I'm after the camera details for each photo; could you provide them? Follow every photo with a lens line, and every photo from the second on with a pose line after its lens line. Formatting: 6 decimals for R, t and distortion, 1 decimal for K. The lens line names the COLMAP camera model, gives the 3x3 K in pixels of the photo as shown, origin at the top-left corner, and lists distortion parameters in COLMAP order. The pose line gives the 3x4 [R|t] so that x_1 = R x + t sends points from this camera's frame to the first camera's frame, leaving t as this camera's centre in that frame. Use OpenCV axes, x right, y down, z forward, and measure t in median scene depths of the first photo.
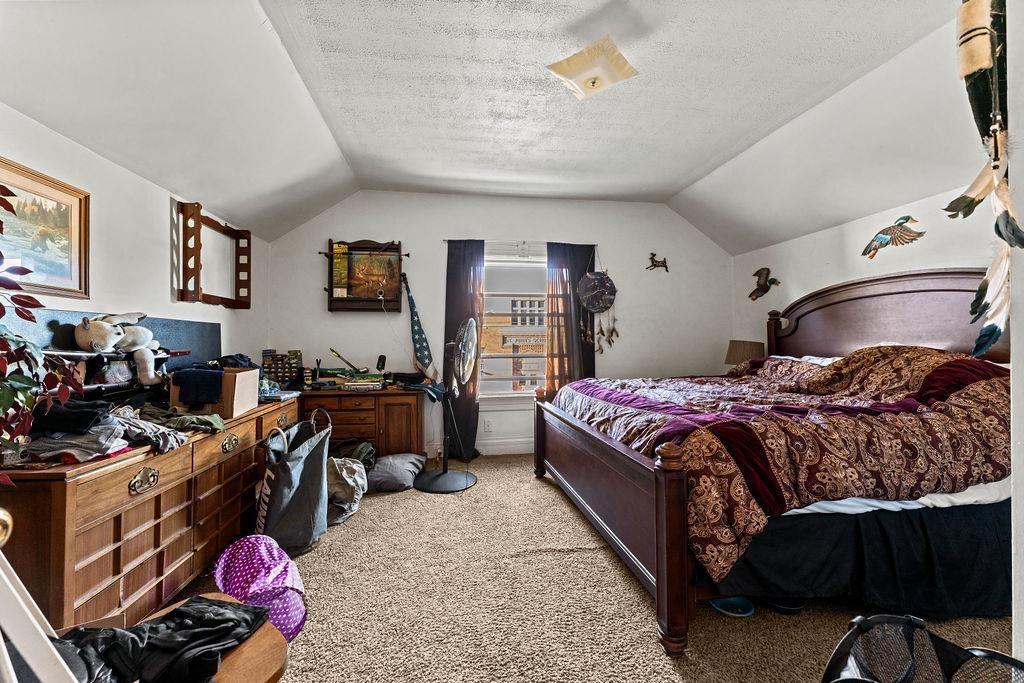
lens RADIAL K [[418.8, 0, 510.8], [0, 418.8, 344.8], [0, 0, 1]] dist [0.002028, -0.000057]
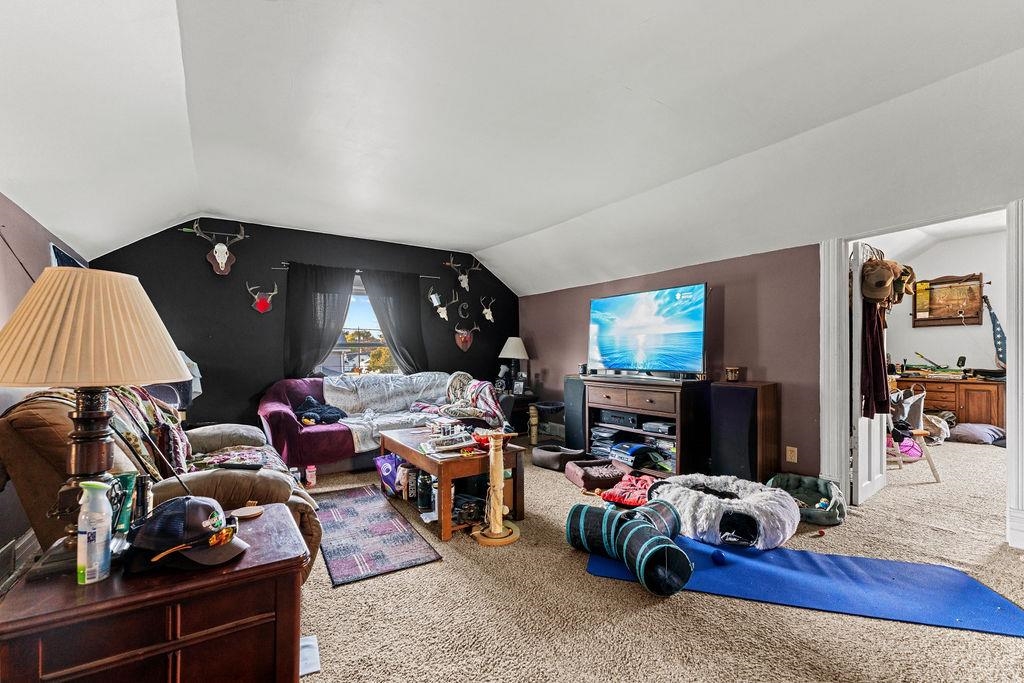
lens RADIAL K [[418.8, 0, 502.2], [0, 418.8, 362.8], [0, 0, 1]] dist [0.002028, -0.000057]
pose [[0.440473, 0.011138, -0.897697, 0.293442], [0.008387, 0.999828, 0.016520, 0.009536], [0.897727, -0.014806, 0.440304, -1.060167]]
